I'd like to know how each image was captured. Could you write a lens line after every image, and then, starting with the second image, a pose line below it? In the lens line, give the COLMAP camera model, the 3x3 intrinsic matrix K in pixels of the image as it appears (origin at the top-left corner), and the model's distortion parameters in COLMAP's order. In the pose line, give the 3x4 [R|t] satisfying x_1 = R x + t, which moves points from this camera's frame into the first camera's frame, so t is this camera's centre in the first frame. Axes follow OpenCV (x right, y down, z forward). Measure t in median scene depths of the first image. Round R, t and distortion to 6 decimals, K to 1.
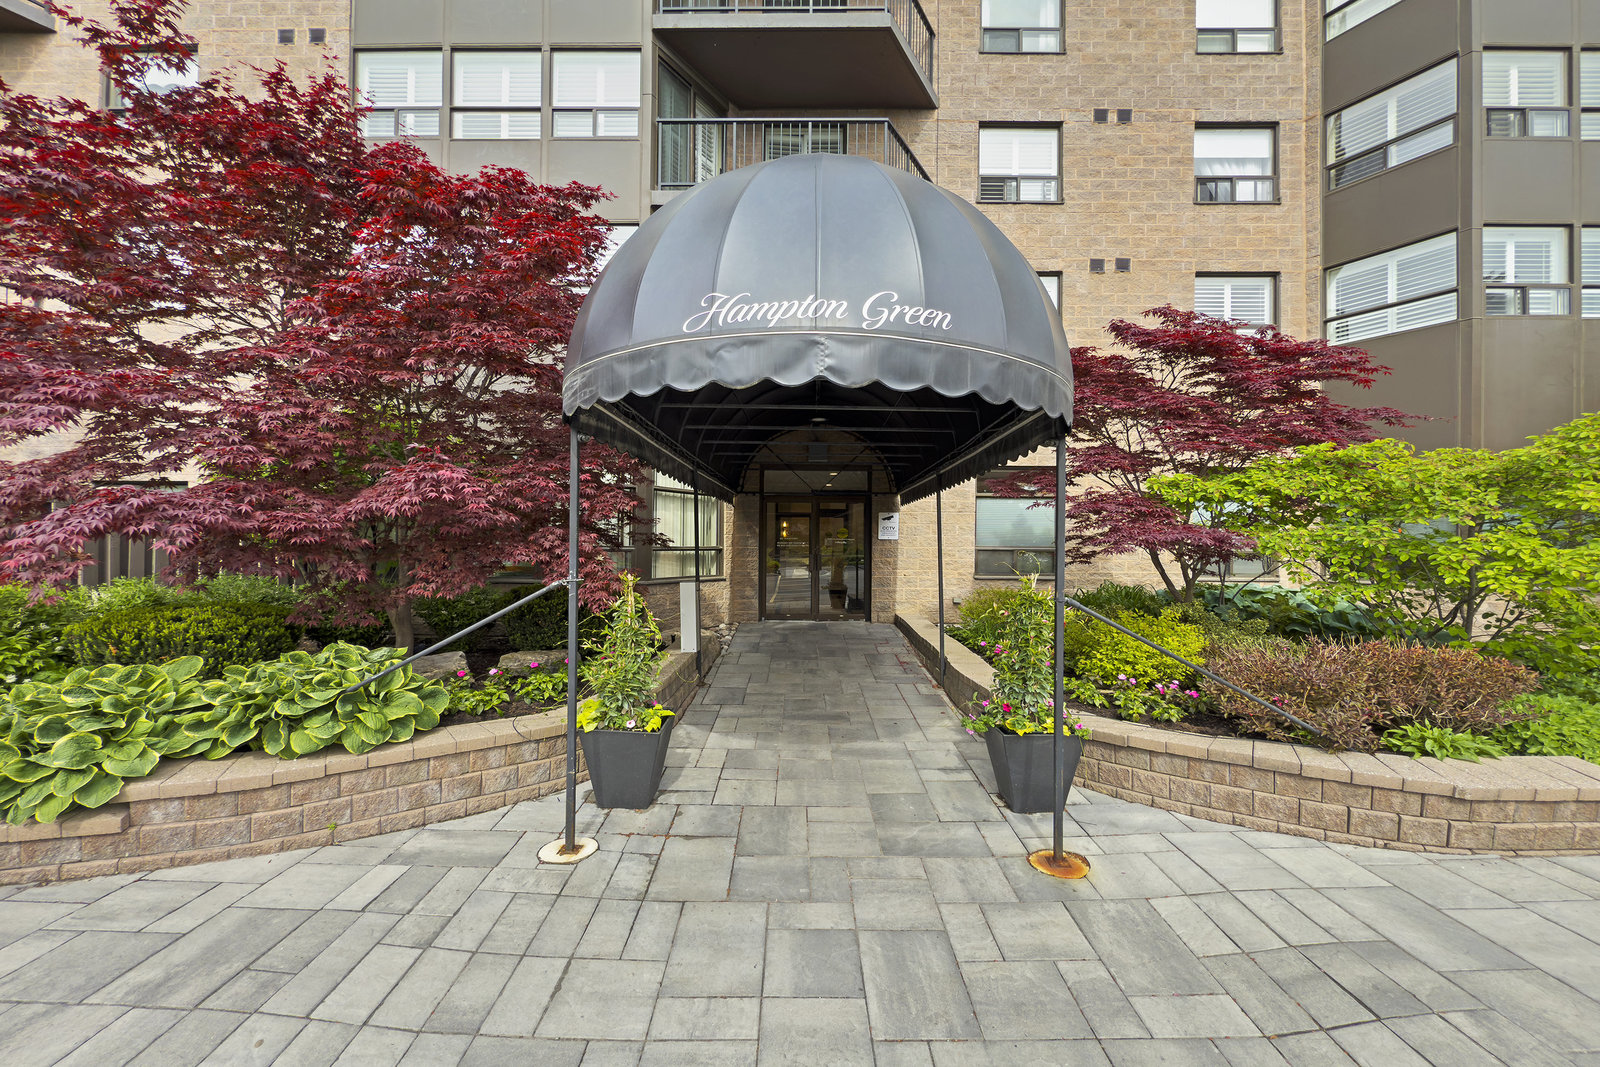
lens RADIAL K [[647.5, 0, 800.9], [0, 647.5, 539.2], [0, 0, 1]] dist [-0.002905, -0.000272]
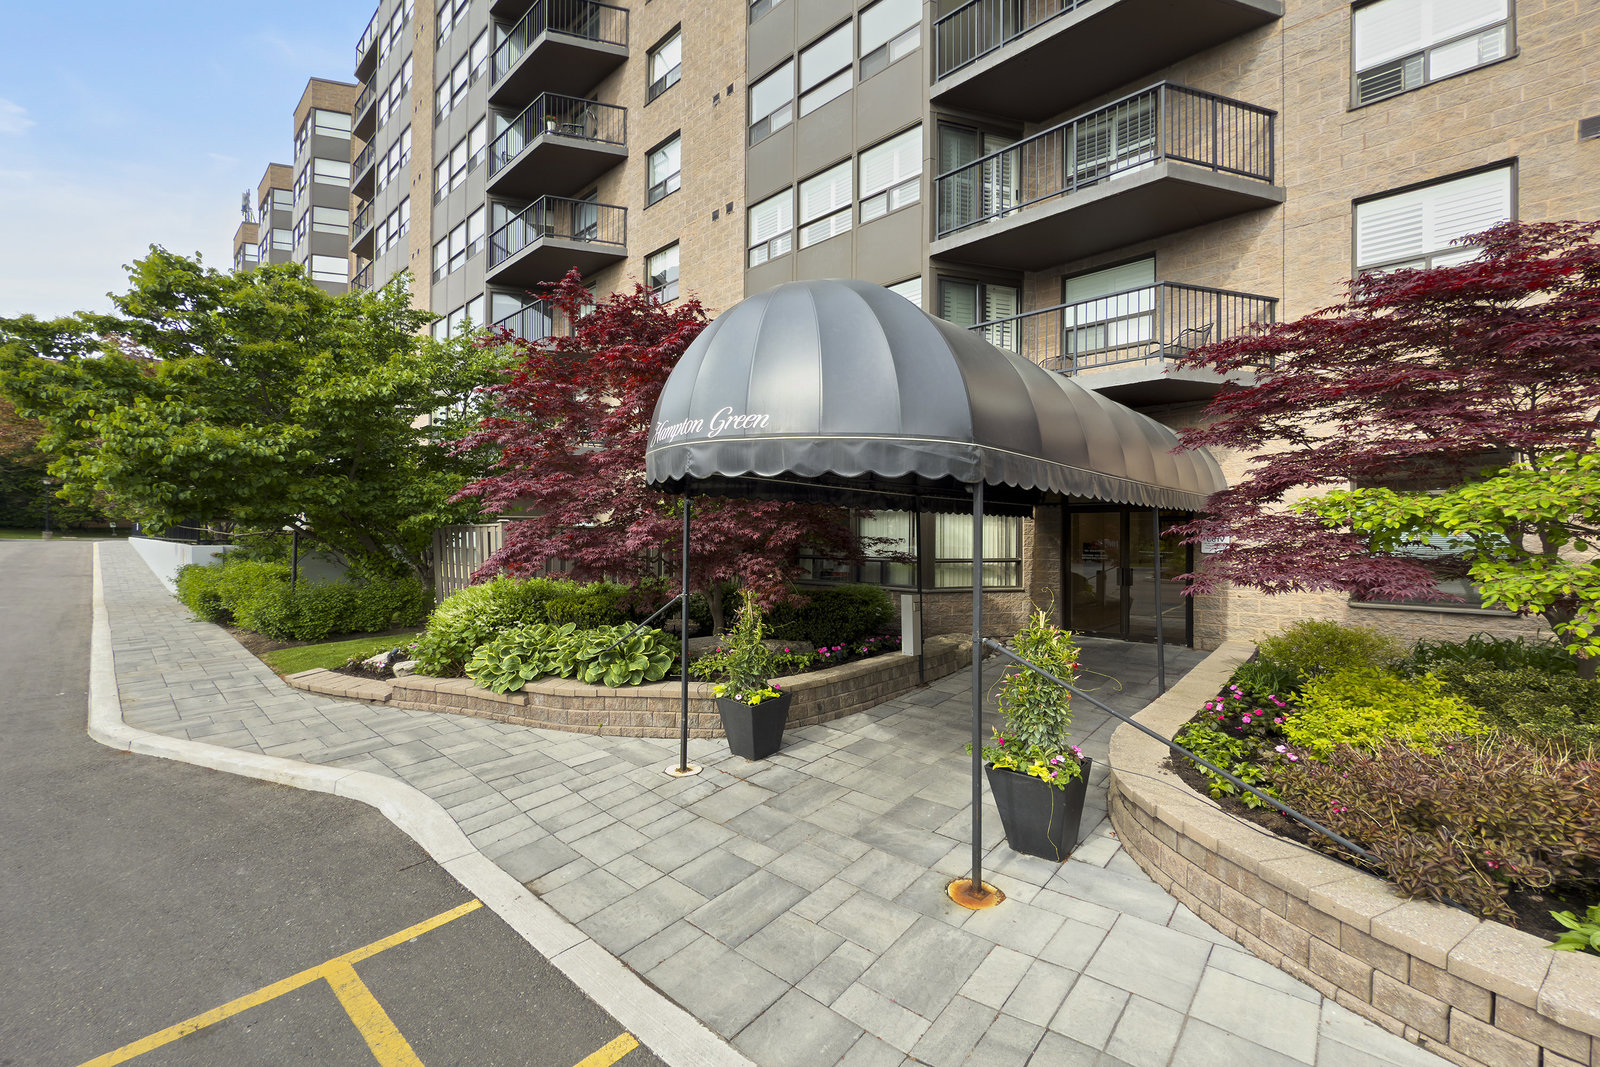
lens RADIAL K [[647.5, 0, 812.1], [0, 647.5, 532.4], [0, 0, 1]] dist [-0.002905, -0.000272]
pose [[0.749688, -0.007905, -0.661744, 0.856717], [0.005214, 0.999968, -0.006039, -0.070912], [0.661771, 0.001077, 0.749705, 0.044892]]
